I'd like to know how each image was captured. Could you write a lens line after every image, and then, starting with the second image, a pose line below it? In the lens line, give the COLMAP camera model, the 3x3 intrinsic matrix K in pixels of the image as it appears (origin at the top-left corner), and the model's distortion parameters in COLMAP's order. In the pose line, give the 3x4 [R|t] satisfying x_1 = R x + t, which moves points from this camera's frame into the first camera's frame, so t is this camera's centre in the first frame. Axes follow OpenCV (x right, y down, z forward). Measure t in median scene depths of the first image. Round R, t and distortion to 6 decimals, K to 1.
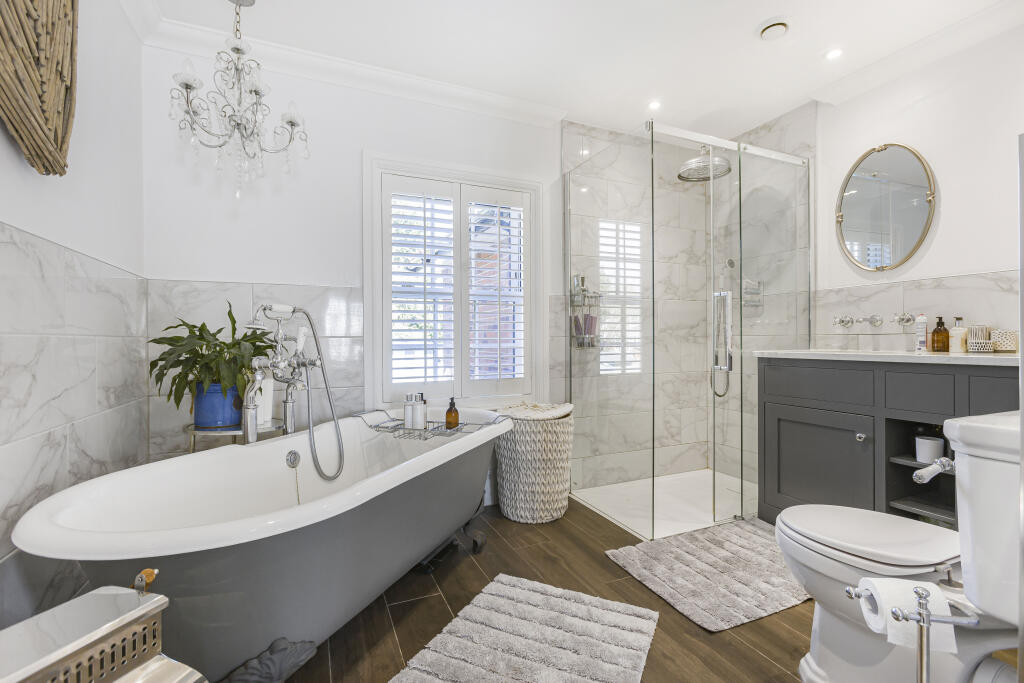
lens RADIAL K [[456.7, 0, 517.9], [0, 456.7, 330.4], [0, 0, 1]] dist [-0.013500, 0.010466]
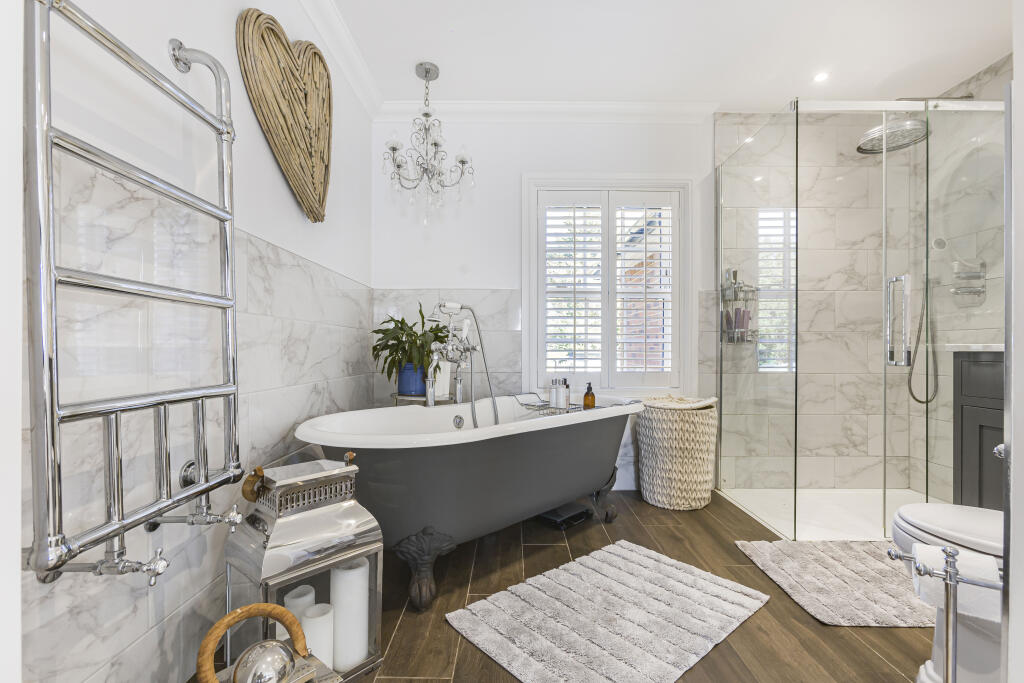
lens RADIAL K [[456.7, 0, 517.9], [0, 456.7, 330.4], [0, 0, 1]] dist [-0.013500, 0.010466]
pose [[0.917202, -0.007850, -0.398345, 0.155753], [0.001466, 0.999866, -0.016328, 0.039825], [0.398420, 0.014392, 0.917090, -0.109208]]
